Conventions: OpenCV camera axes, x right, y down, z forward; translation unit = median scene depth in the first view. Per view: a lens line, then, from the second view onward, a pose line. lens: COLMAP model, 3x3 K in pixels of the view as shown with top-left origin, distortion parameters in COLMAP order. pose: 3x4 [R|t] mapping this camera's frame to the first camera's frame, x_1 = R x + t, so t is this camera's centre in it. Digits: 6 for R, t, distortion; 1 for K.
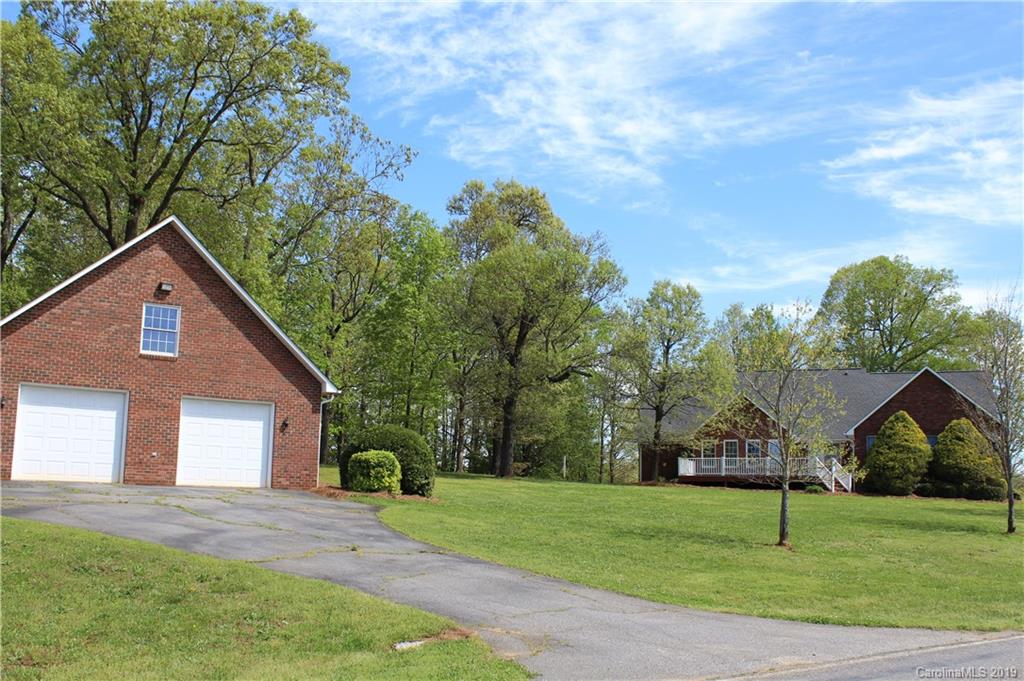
lens RADIAL K [[1245.7, 0, 512.3], [0, 1245.7, 341.3], [0, 0, 1]] dist [-0.023251, 0.000000]
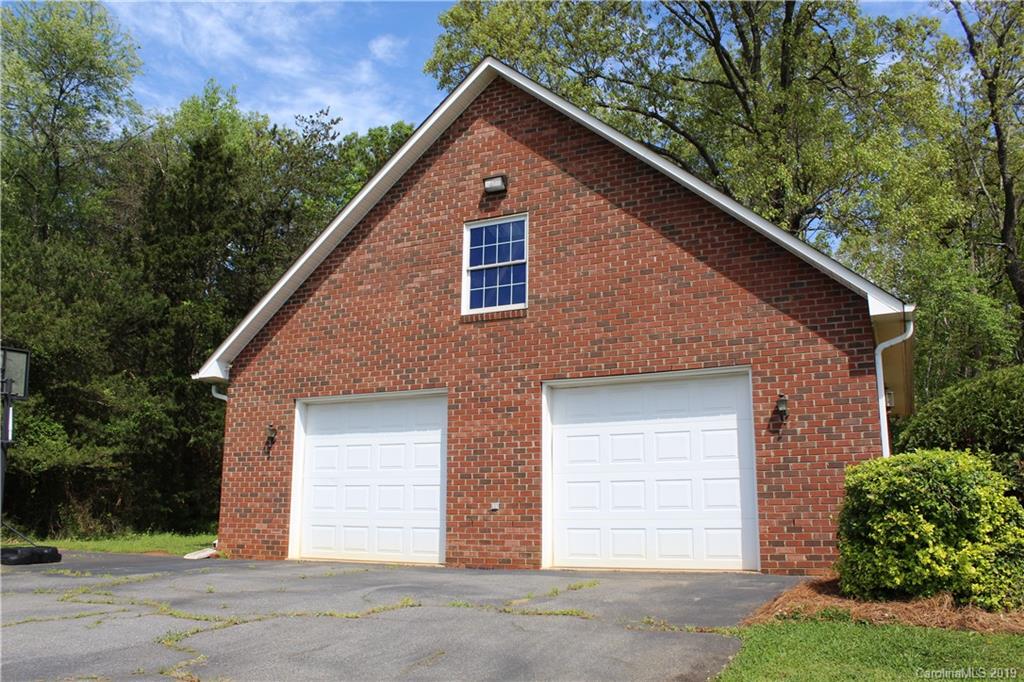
lens RADIAL K [[859.6, 0, 511.2], [0, 859.6, 339.5], [0, 0, 1]] dist [-0.119646, 0.099998]
pose [[0.457186, -0.216835, -0.862533, 0.024565], [0.120197, 0.975990, -0.181647, 0.087826], [0.881212, -0.020628, 0.472272, 0.836387]]
